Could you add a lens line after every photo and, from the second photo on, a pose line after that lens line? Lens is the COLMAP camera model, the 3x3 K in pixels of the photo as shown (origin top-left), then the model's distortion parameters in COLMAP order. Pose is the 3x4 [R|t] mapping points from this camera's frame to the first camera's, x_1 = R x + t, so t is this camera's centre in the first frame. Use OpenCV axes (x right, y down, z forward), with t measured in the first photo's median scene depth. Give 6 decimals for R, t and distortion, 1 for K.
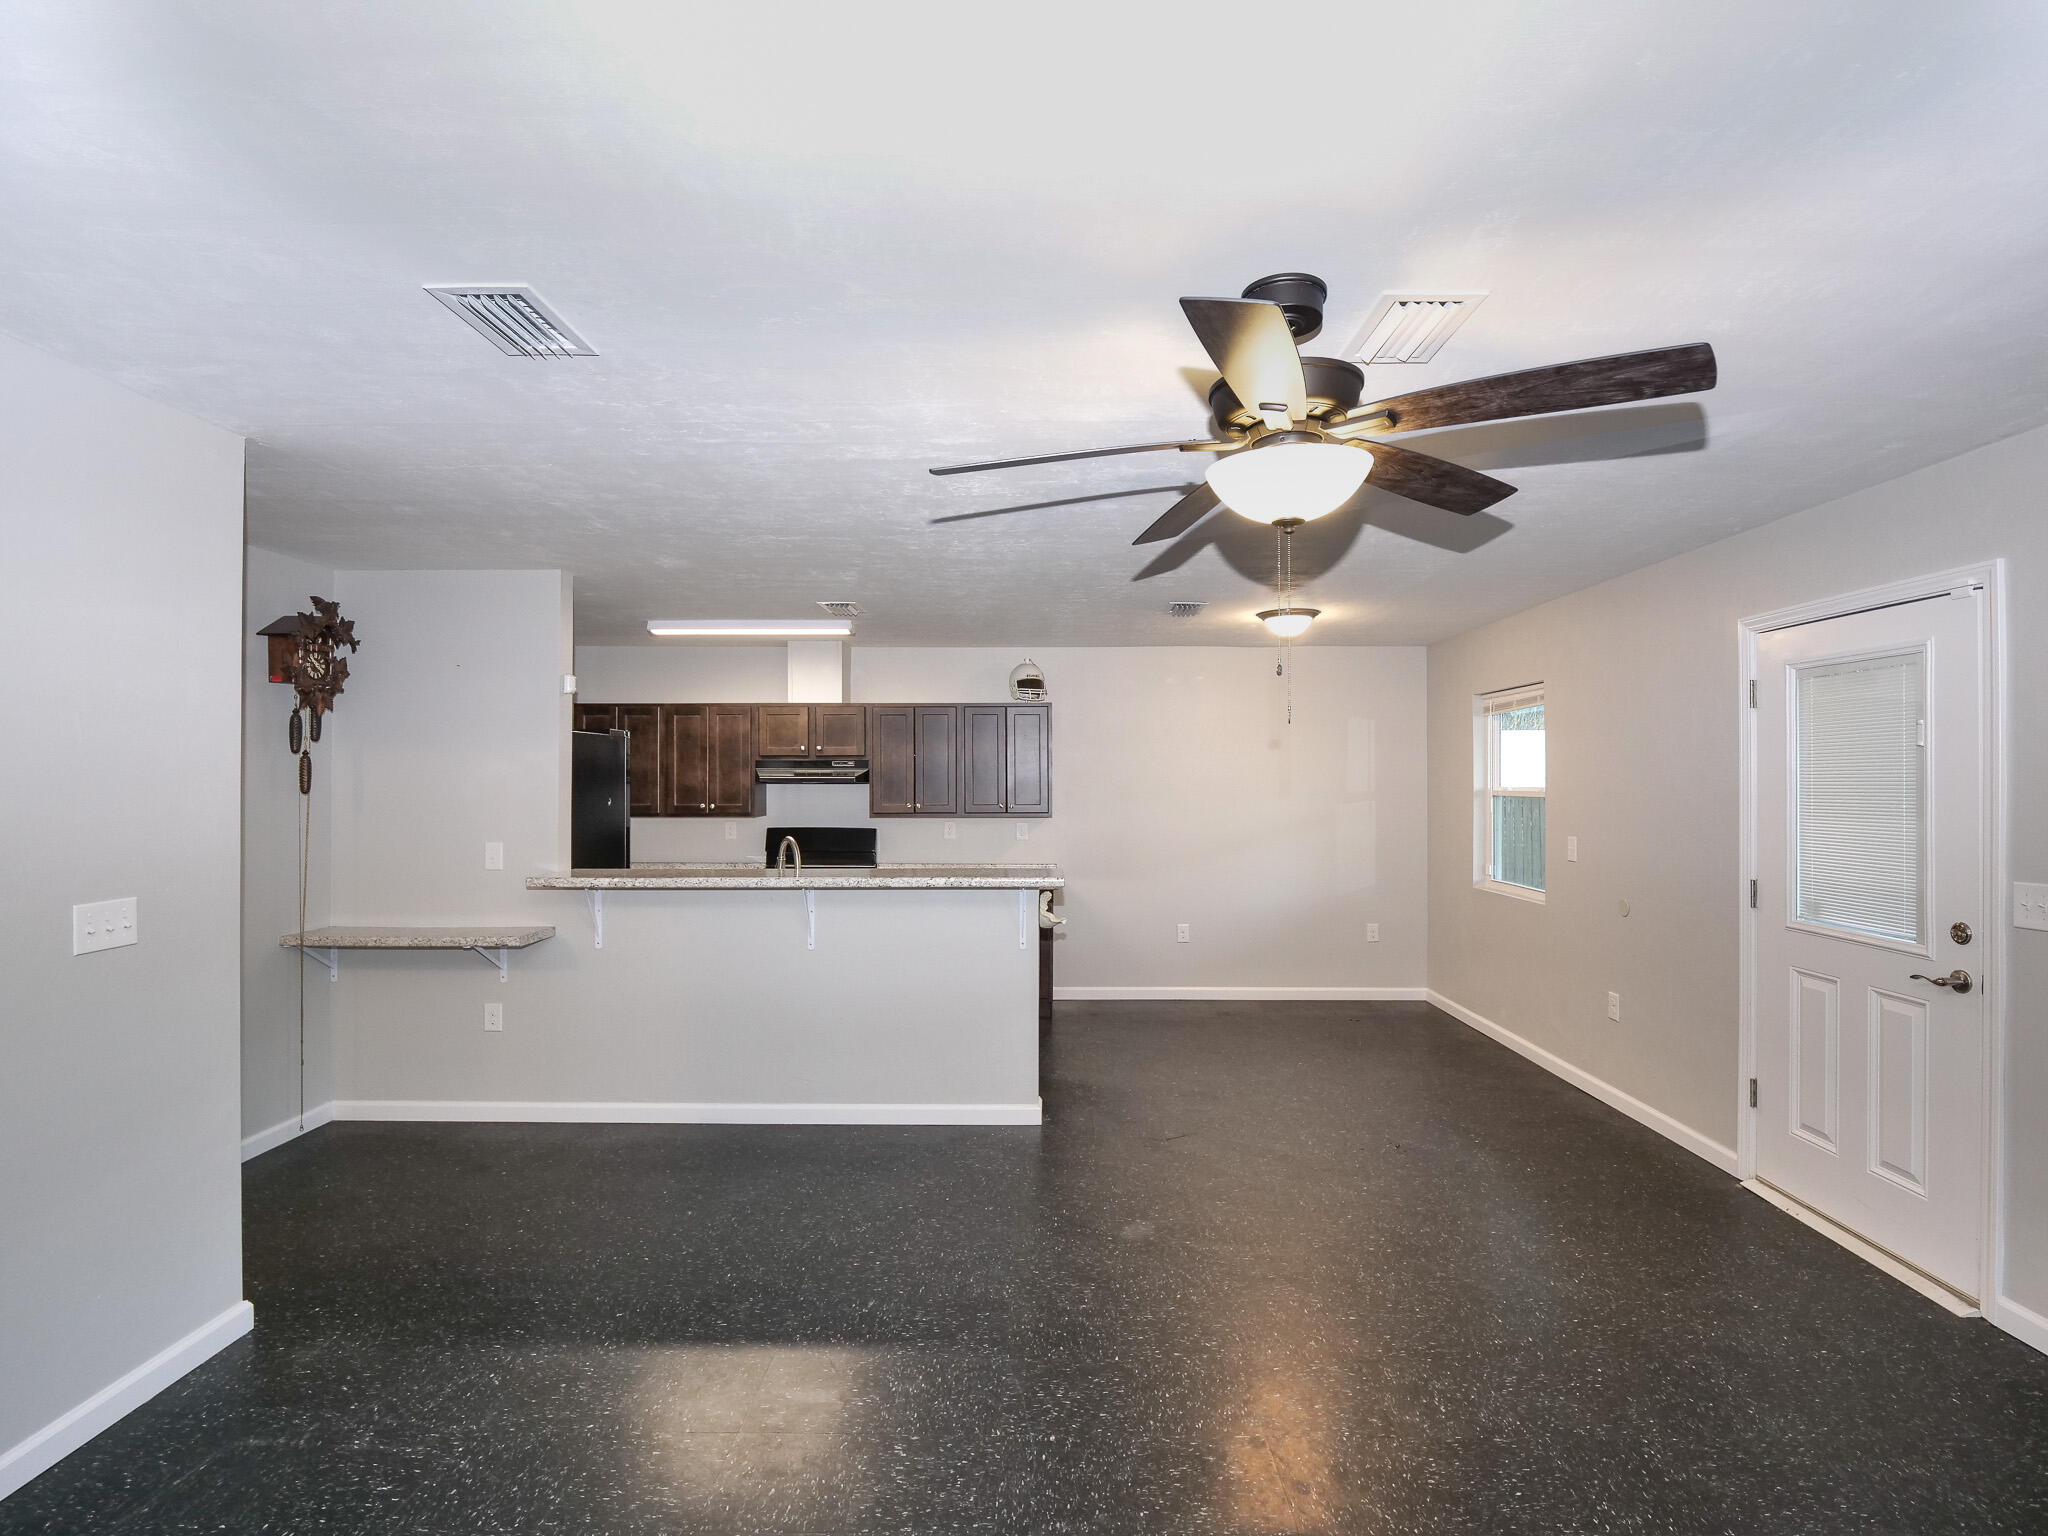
lens RADIAL K [[1007.5, 0, 1029.5], [0, 1007.5, 777.7], [0, 0, 1]] dist [-0.000661, -0.008422]
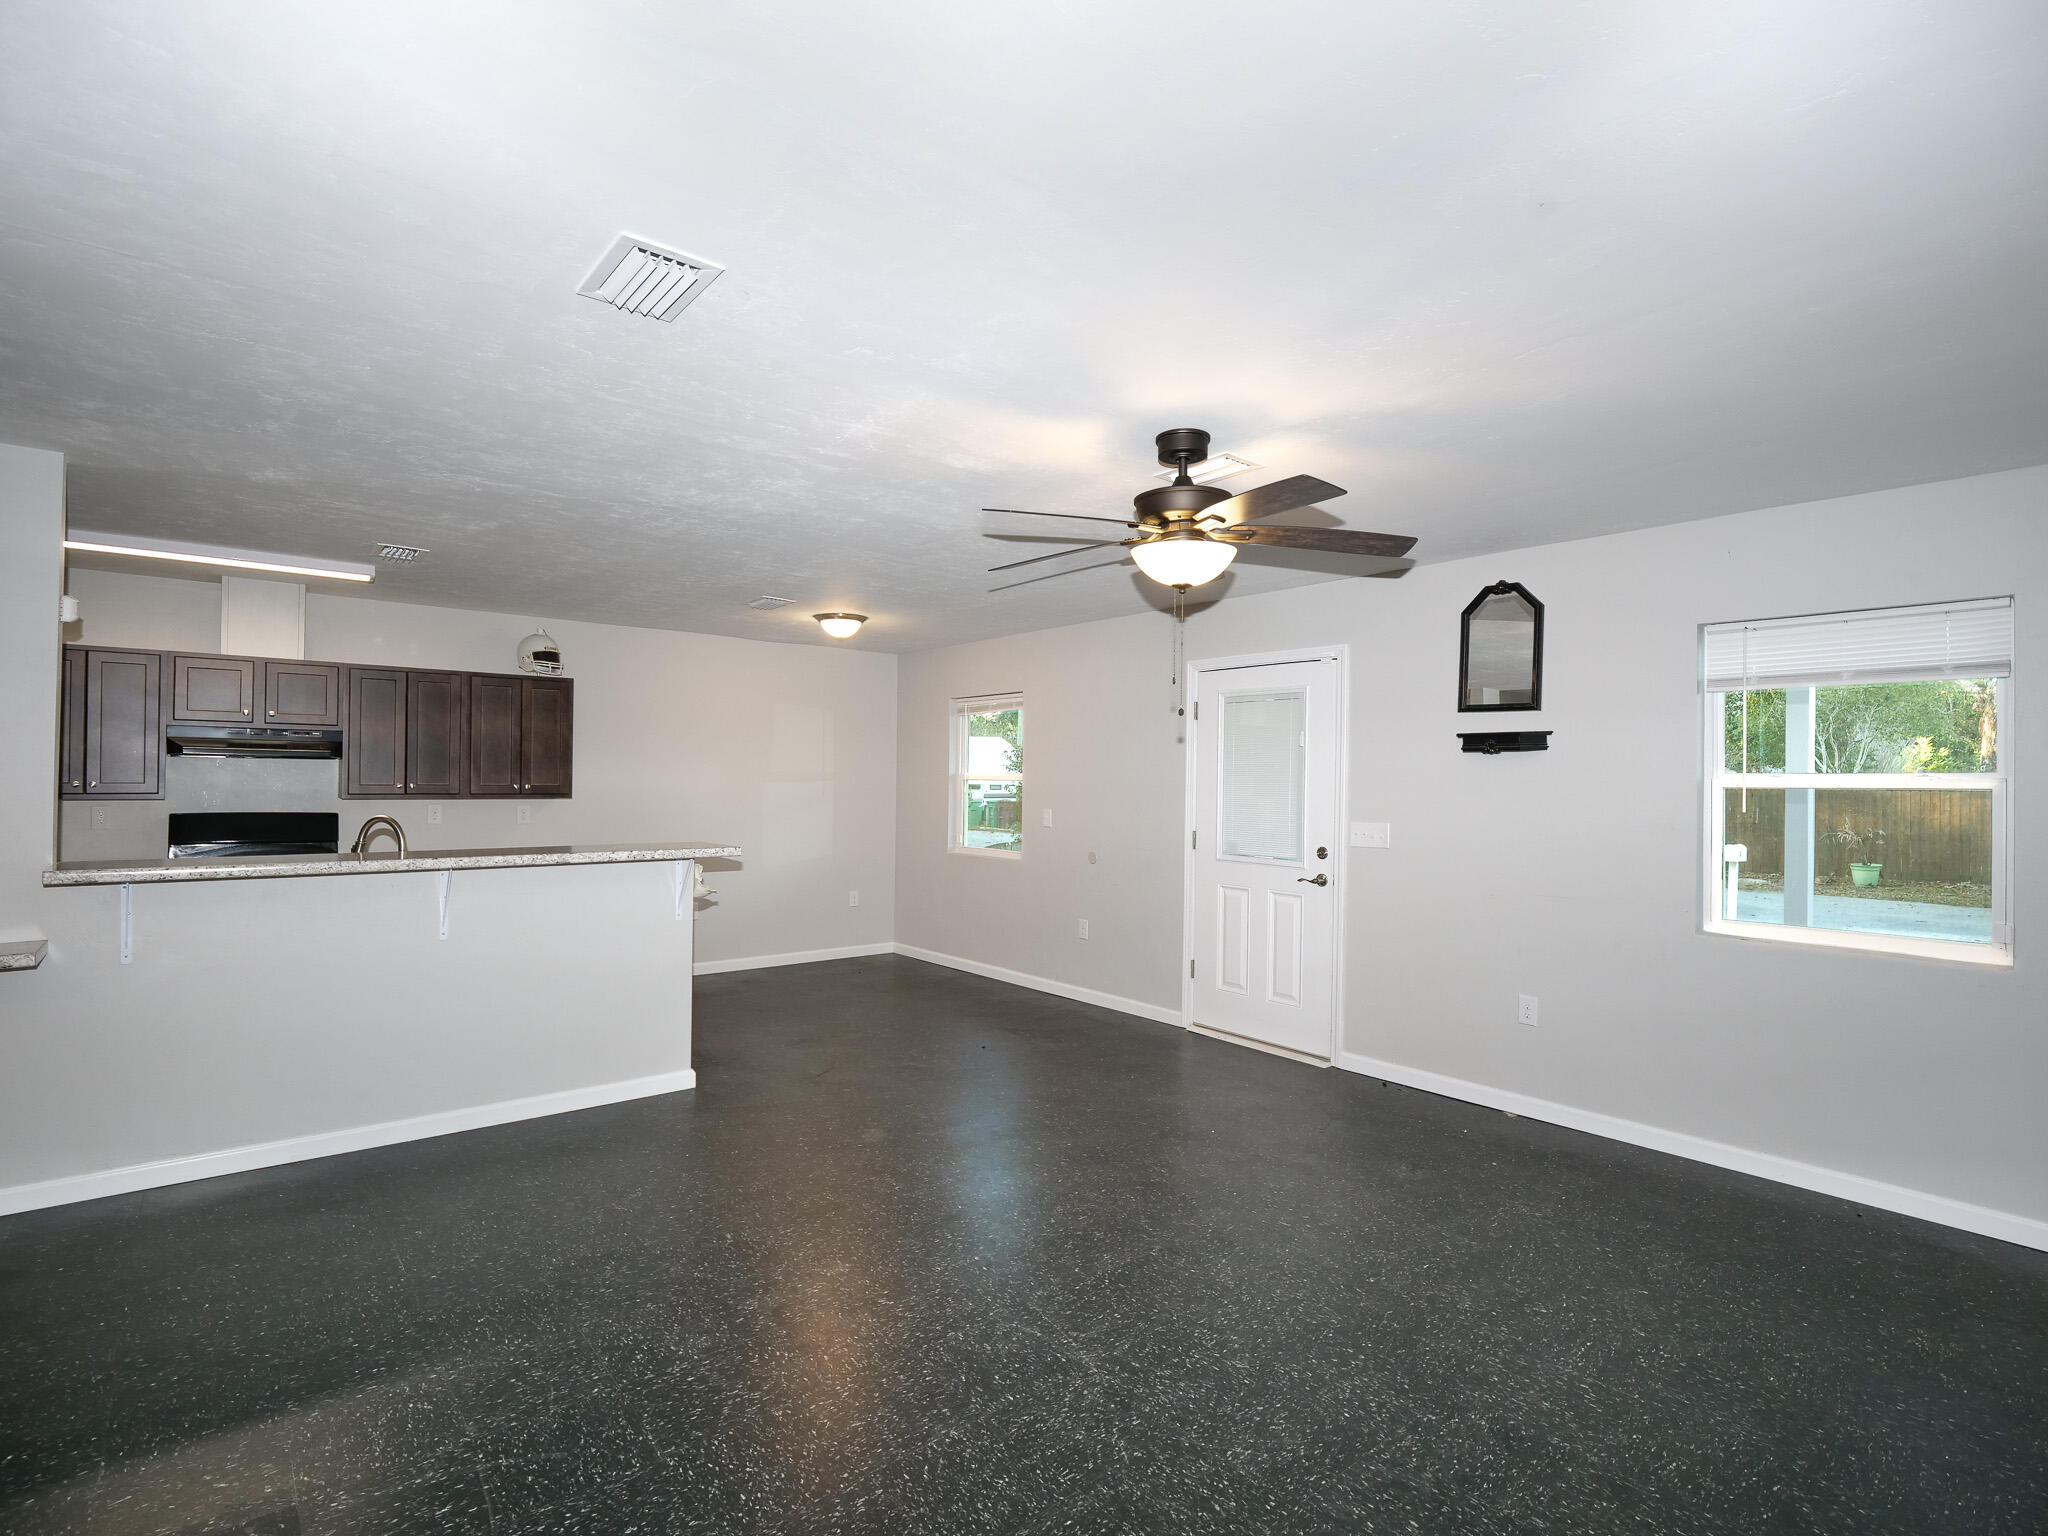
lens RADIAL K [[1007.5, 0, 1029.5], [0, 1007.5, 777.7], [0, 0, 1]] dist [-0.000661, -0.008422]
pose [[0.759422, 0.011839, 0.650491, -0.410785], [-0.015366, 0.999882, -0.000259, 0.020085], [-0.650417, -0.009799, 0.759514, -0.012030]]
